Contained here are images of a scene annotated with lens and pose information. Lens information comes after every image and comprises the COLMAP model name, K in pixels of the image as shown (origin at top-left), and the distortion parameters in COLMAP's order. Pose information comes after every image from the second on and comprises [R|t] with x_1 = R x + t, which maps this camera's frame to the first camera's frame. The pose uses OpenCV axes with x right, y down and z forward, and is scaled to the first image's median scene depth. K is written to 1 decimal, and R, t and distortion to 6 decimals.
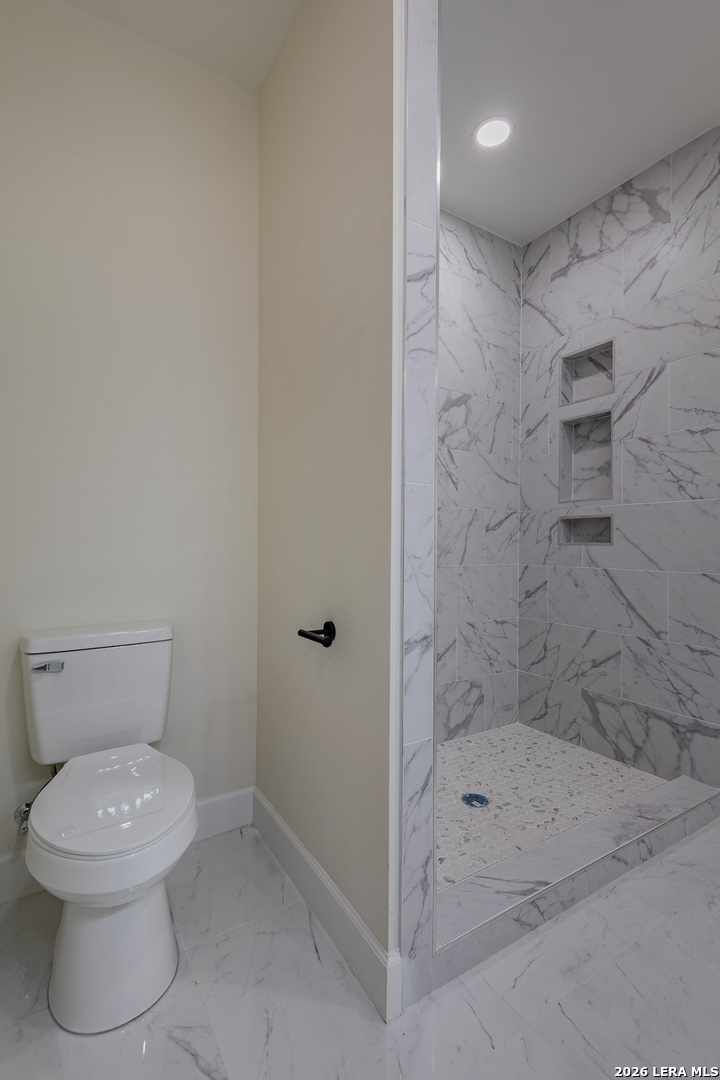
lens RADIAL K [[493.4, 0, 360.9], [0, 493.4, 539.5], [0, 0, 1]] dist [0.007035, 0.000139]
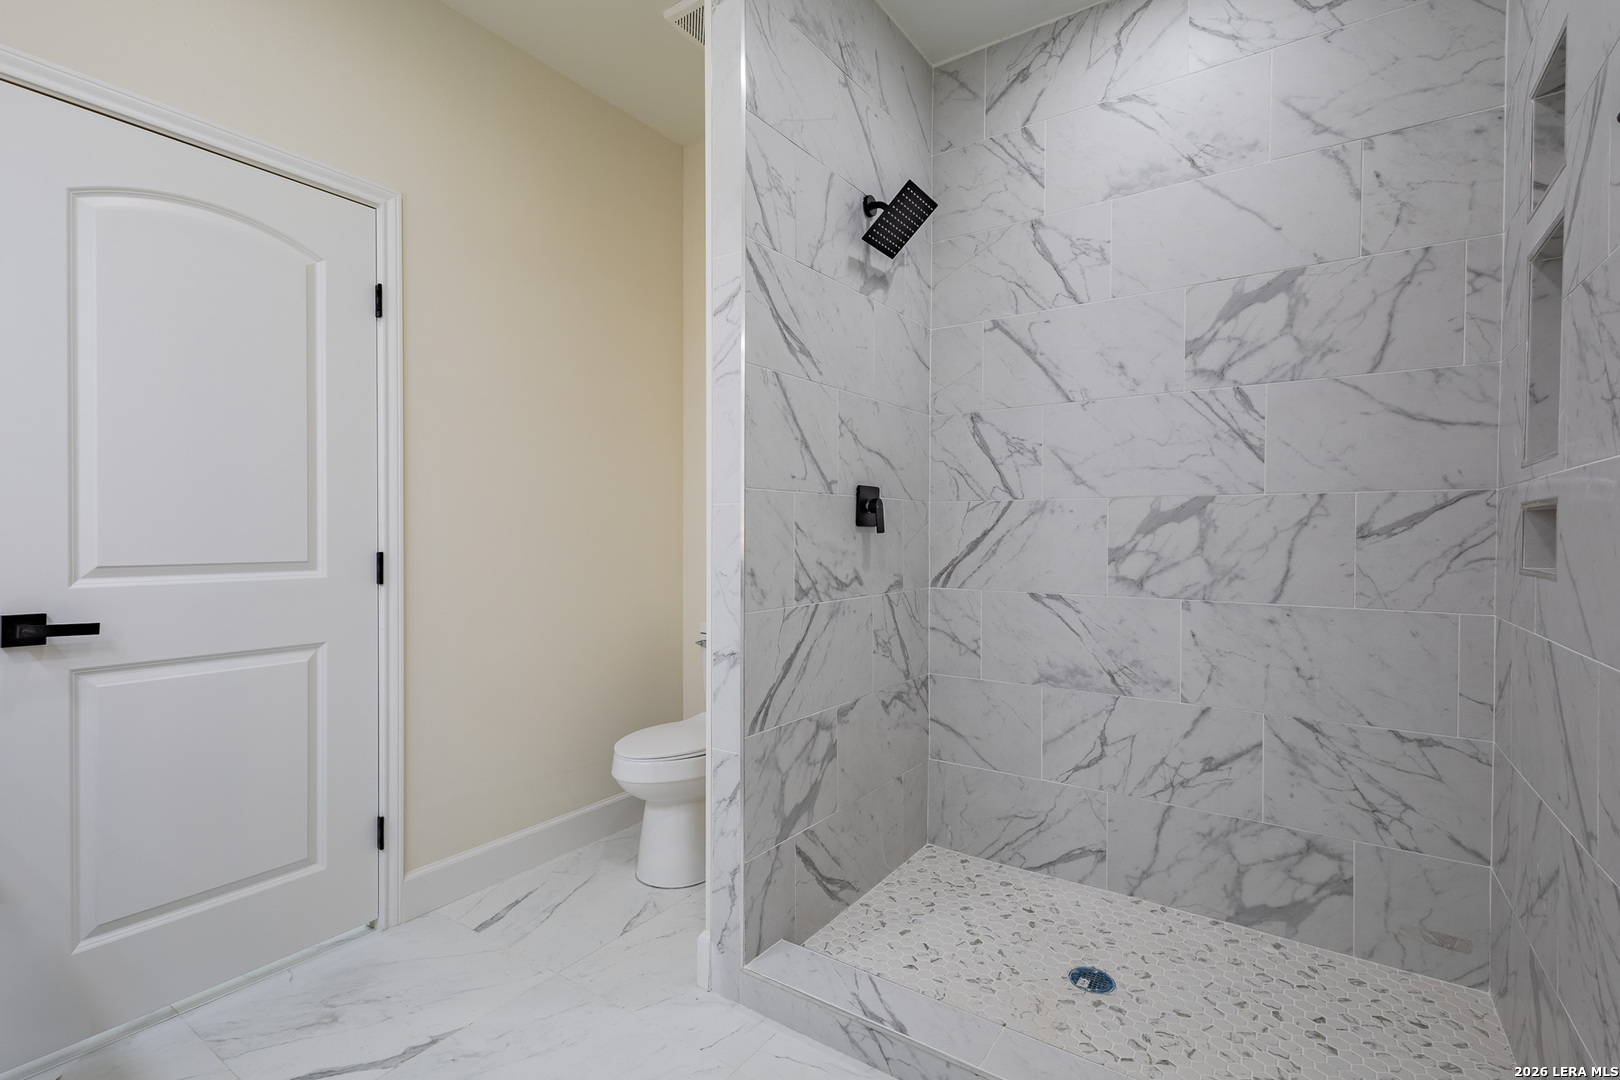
lens RADIAL K [[740.1, 0, 810.0], [0, 740.1, 540.0], [0, 0, 1]] dist [0.007035, 0.000139]
pose [[0.404105, 0.004223, -0.914703, 0.718664], [0.001341, 0.999986, 0.005210, -0.019974], [0.914712, -0.003332, 0.404093, 0.236564]]
